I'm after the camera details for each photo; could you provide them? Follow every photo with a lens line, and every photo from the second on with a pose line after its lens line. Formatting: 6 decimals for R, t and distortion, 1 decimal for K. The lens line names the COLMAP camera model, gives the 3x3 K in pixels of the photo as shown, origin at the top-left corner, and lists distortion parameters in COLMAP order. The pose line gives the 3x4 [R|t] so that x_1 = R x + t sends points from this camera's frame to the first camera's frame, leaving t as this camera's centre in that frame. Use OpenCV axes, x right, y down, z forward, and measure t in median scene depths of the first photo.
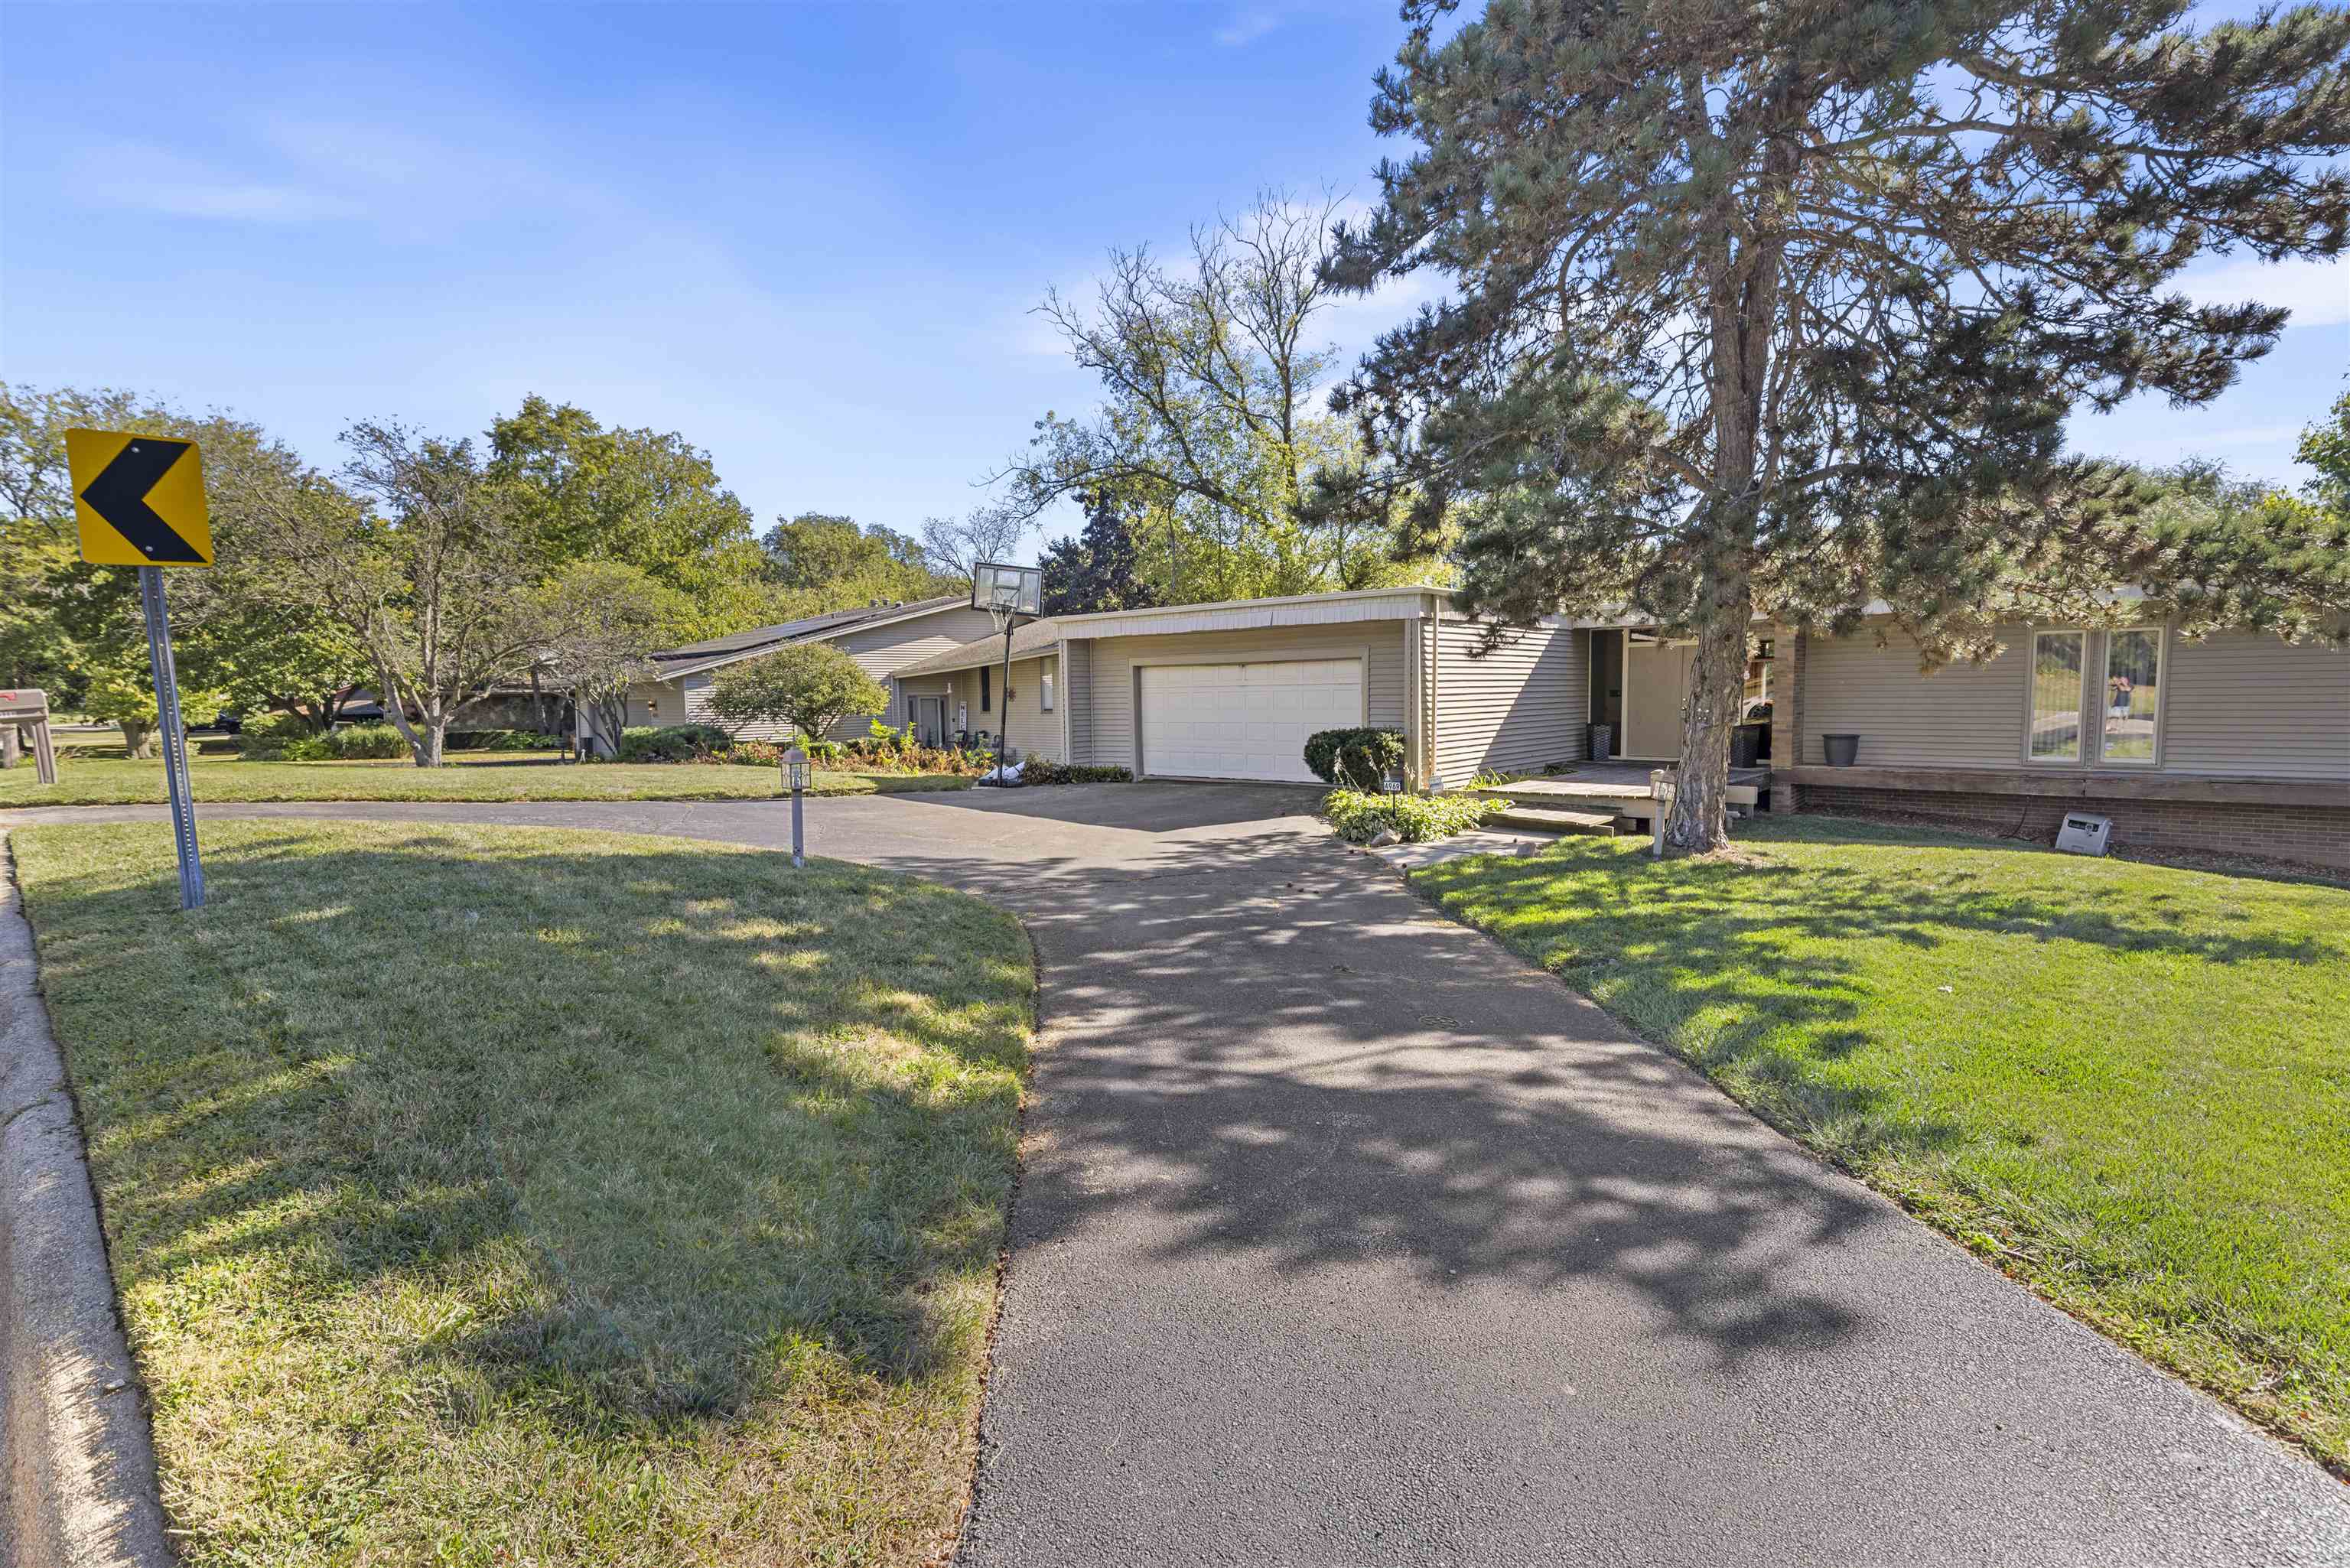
lens RADIAL K [[1068.9, 0, 1174.0], [0, 1068.9, 775.0], [0, 0, 1]] dist [0.004913, -0.001432]
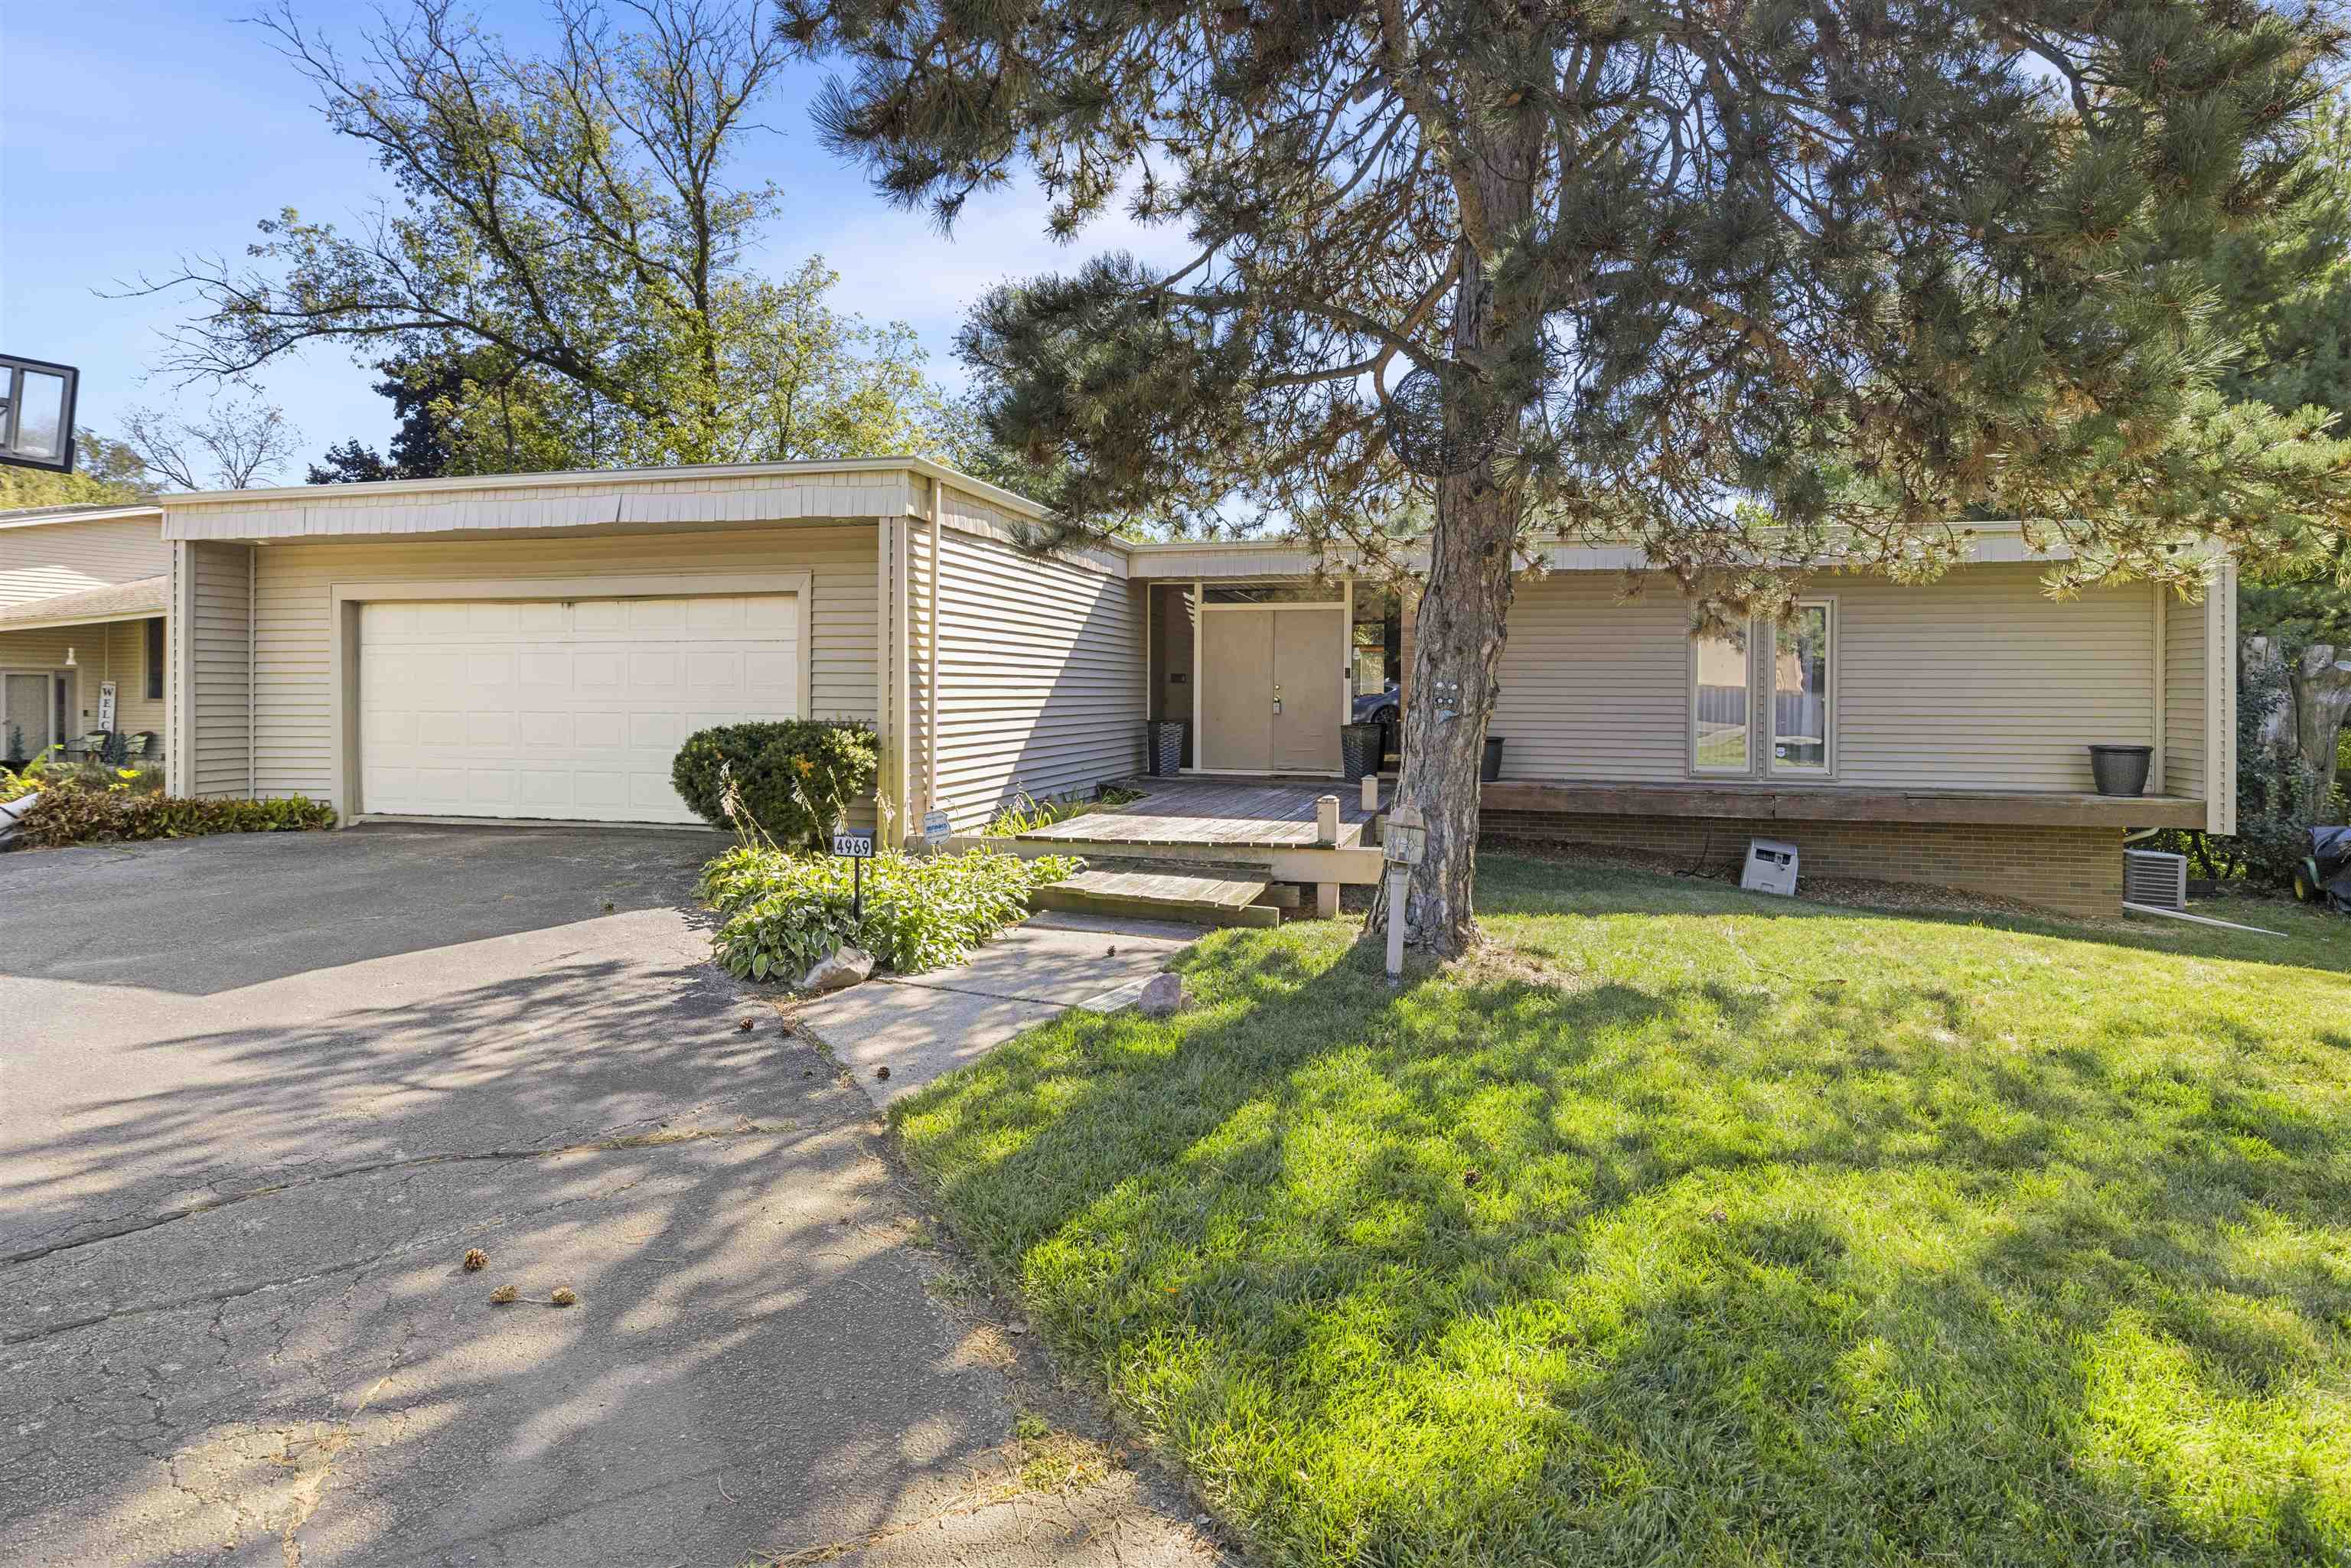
lens RADIAL K [[1209.8, 0, 1171.4], [0, 1209.8, 703.9], [0, 0, 1]] dist [-0.001157, -0.002760]
pose [[0.897994, 0.015170, 0.439745, 0.064842], [0.015541, 0.997689, -0.066152, -0.008294], [-0.439732, 0.066238, 0.895683, 0.312156]]
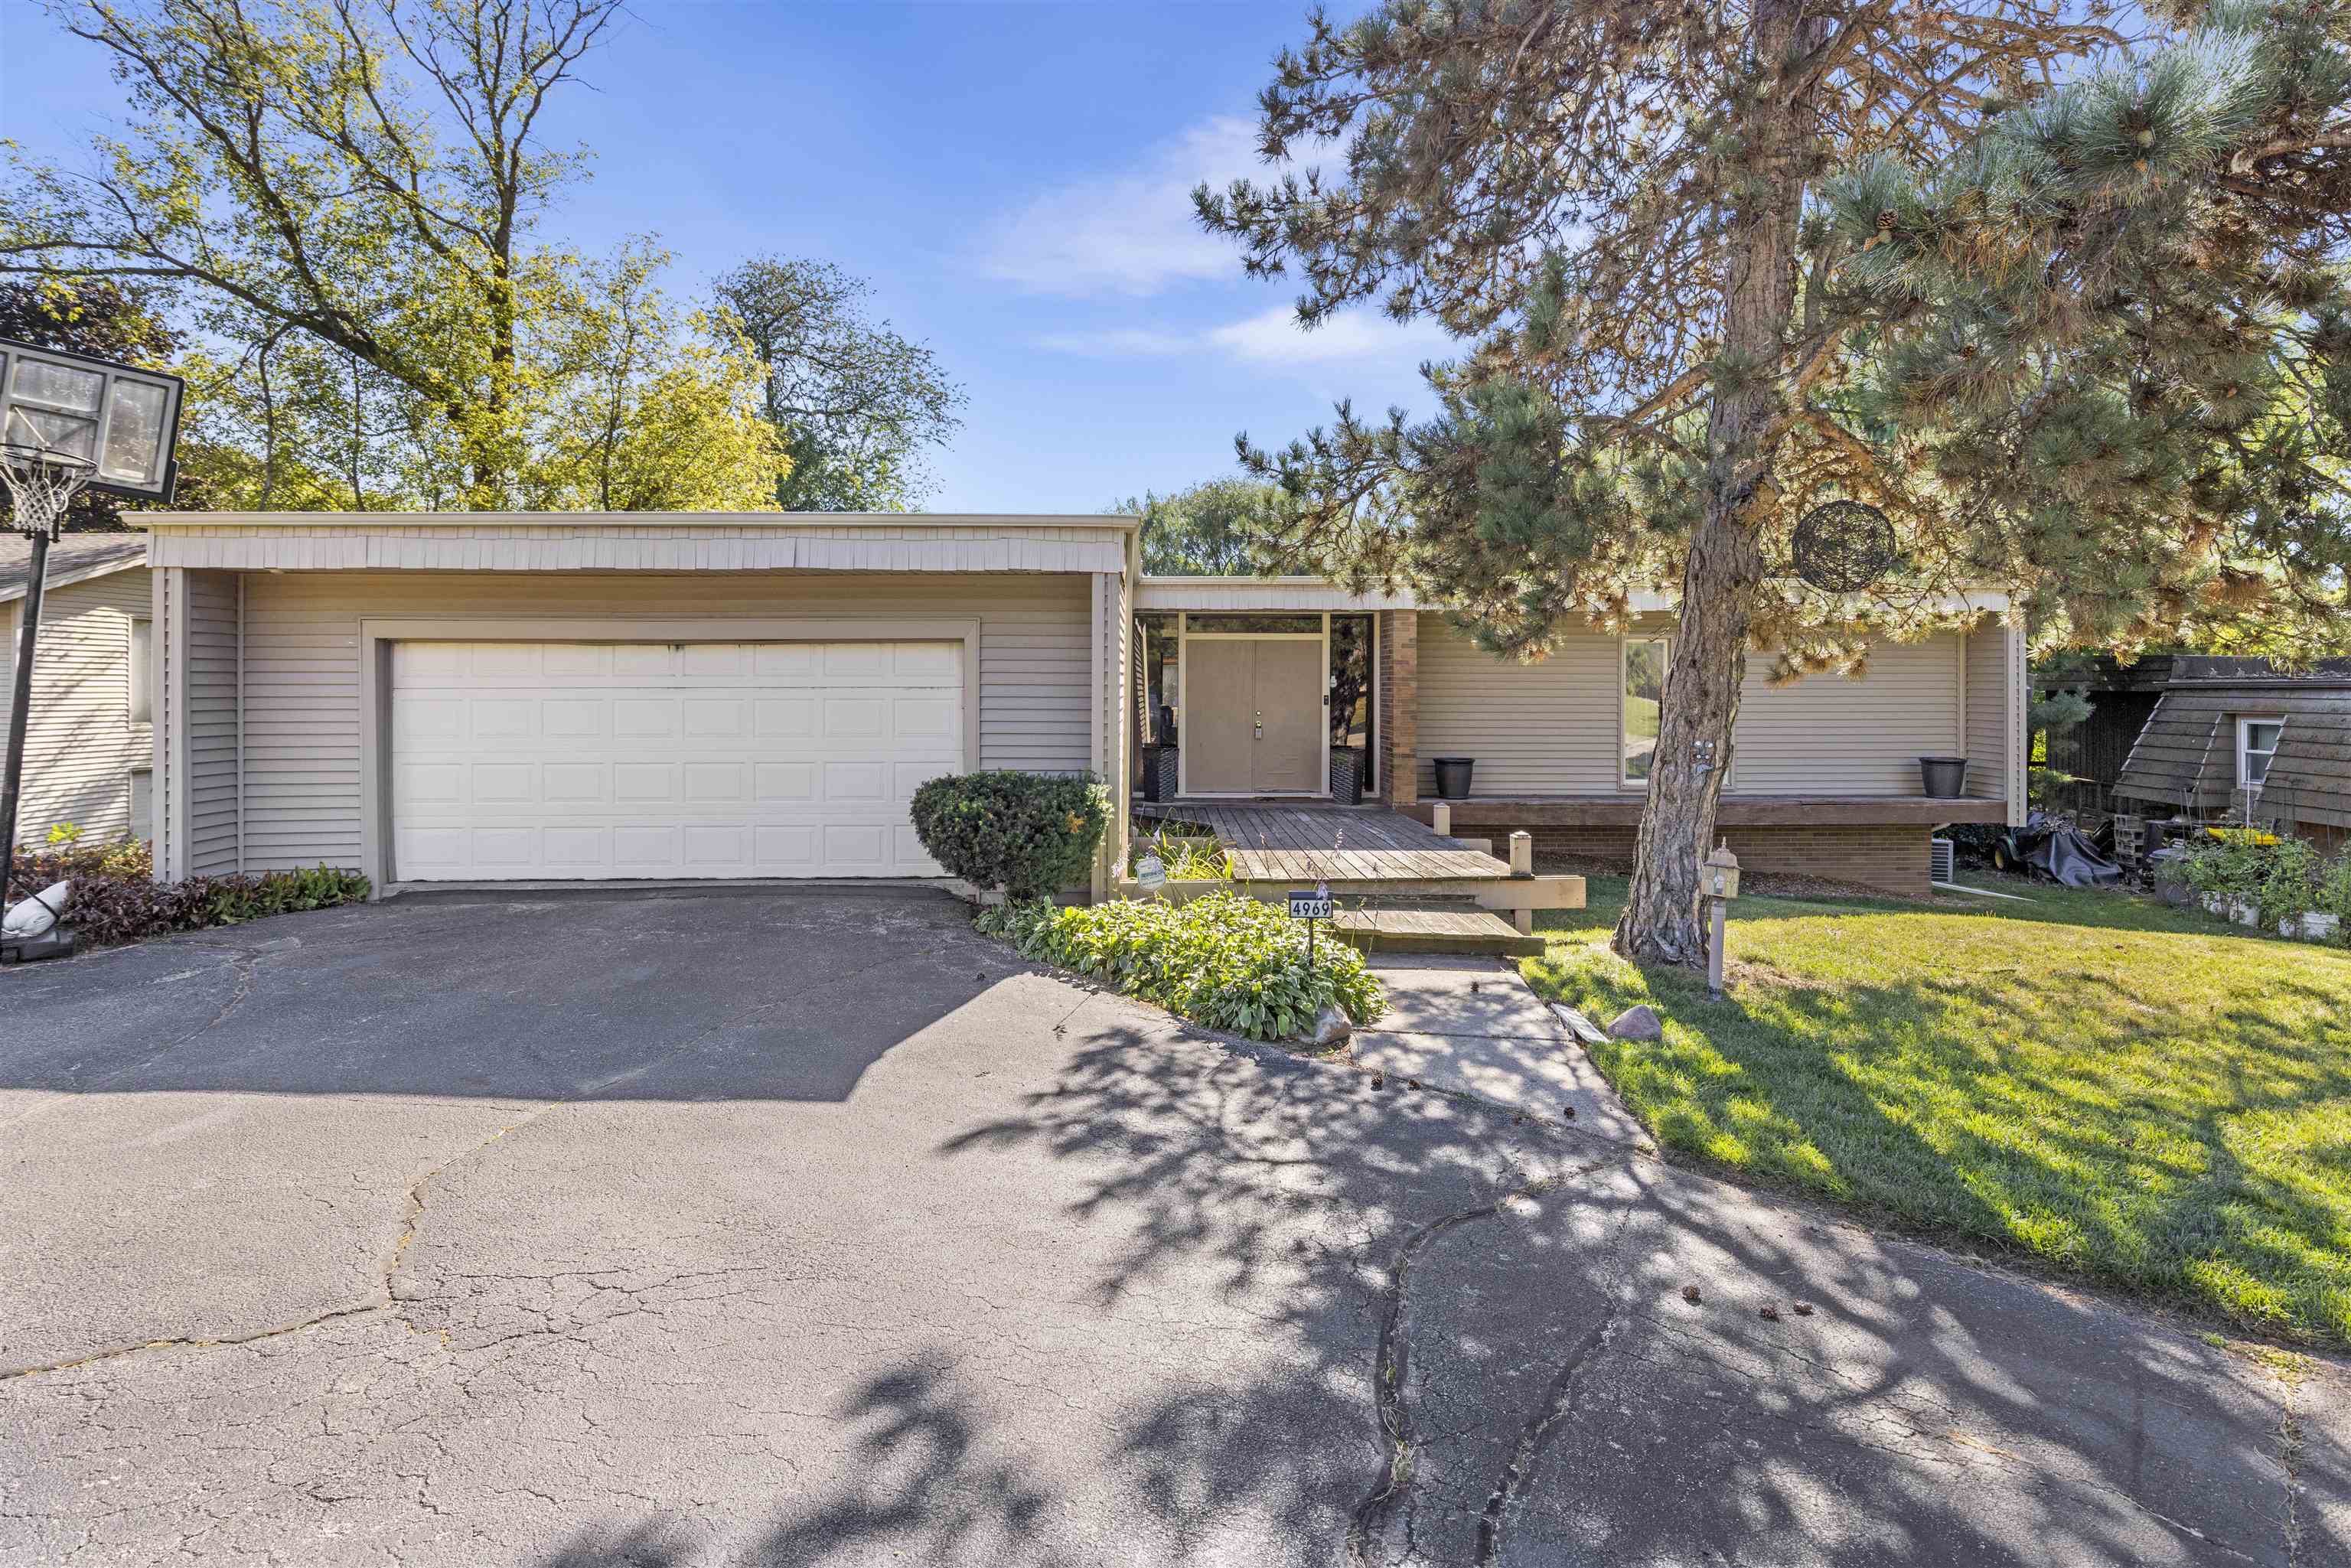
lens RADIAL K [[1255.4, 0, 1167.4], [0, 1255.4, 683.3], [0, 0, 1]] dist [-0.000685, 0.001472]
pose [[0.741944, 0.015093, 0.670292, -0.143551], [0.040027, 0.996966, -0.066754, -0.035303], [-0.669266, 0.076358, 0.739089, 0.393467]]
